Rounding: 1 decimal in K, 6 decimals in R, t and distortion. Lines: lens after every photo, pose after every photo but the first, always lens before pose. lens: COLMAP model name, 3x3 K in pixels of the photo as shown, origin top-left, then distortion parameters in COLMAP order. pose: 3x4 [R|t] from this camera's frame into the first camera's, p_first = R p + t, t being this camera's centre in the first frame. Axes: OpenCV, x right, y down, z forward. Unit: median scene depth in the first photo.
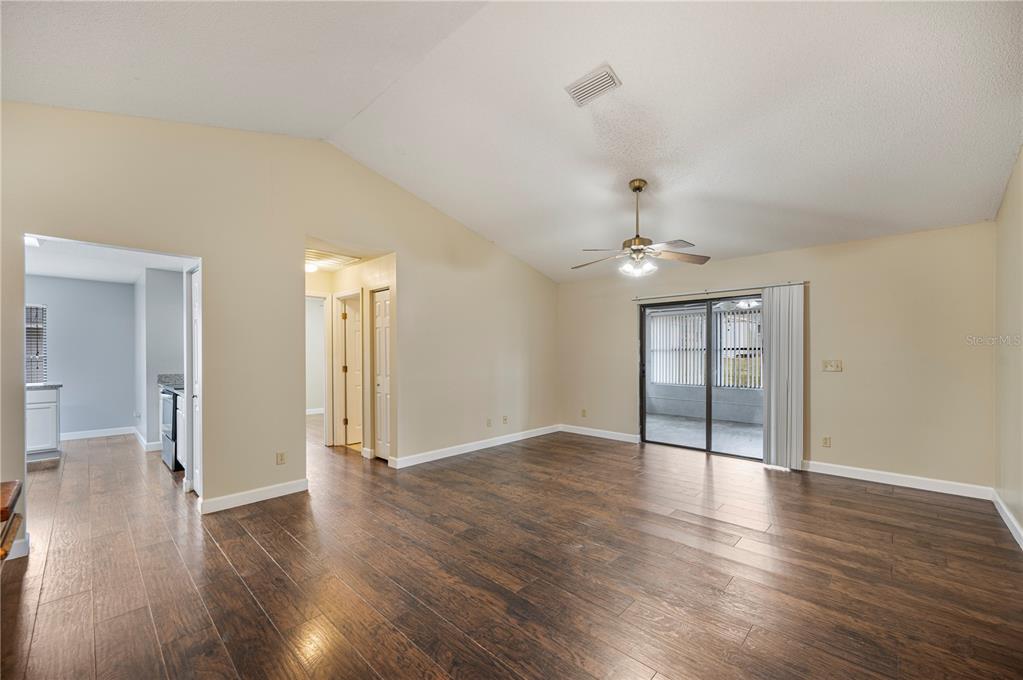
lens RADIAL K [[407.9, 0, 511.5], [0, 407.9, 340.0], [0, 0, 1]] dist [-0.000253, -0.000014]
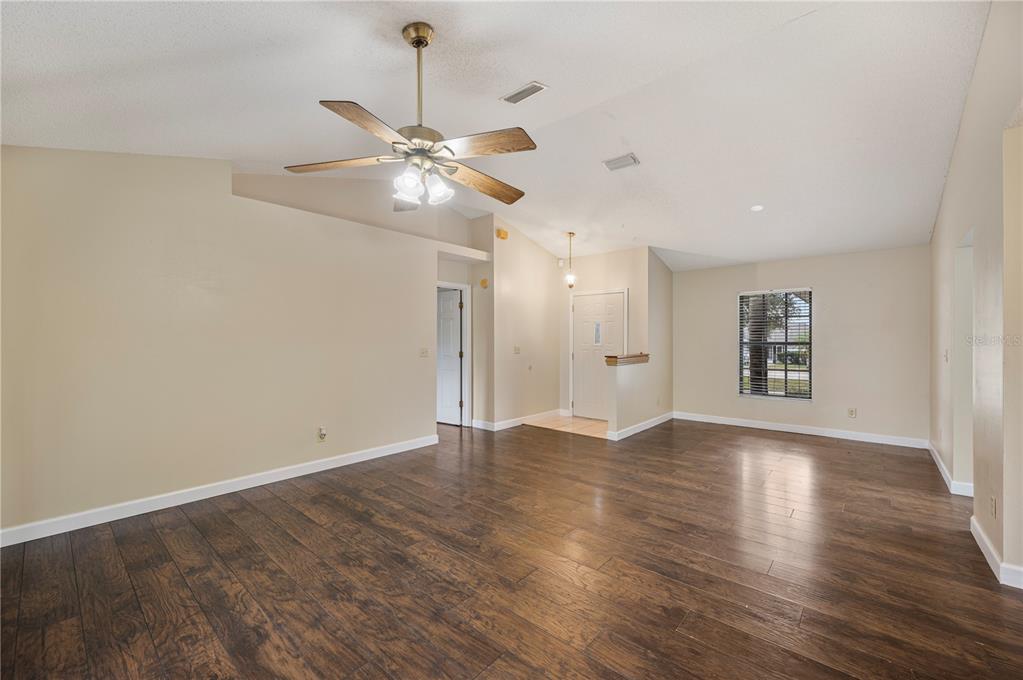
lens RADIAL K [[407.9, 0, 511.5], [0, 407.9, 340.0], [0, 0, 1]] dist [-0.000253, -0.000014]
pose [[-0.998850, 0.001886, -0.047909, 0.258816], [0.003090, 0.999681, -0.025067, 0.048235], [0.047846, -0.025187, -0.998537, 1.919476]]
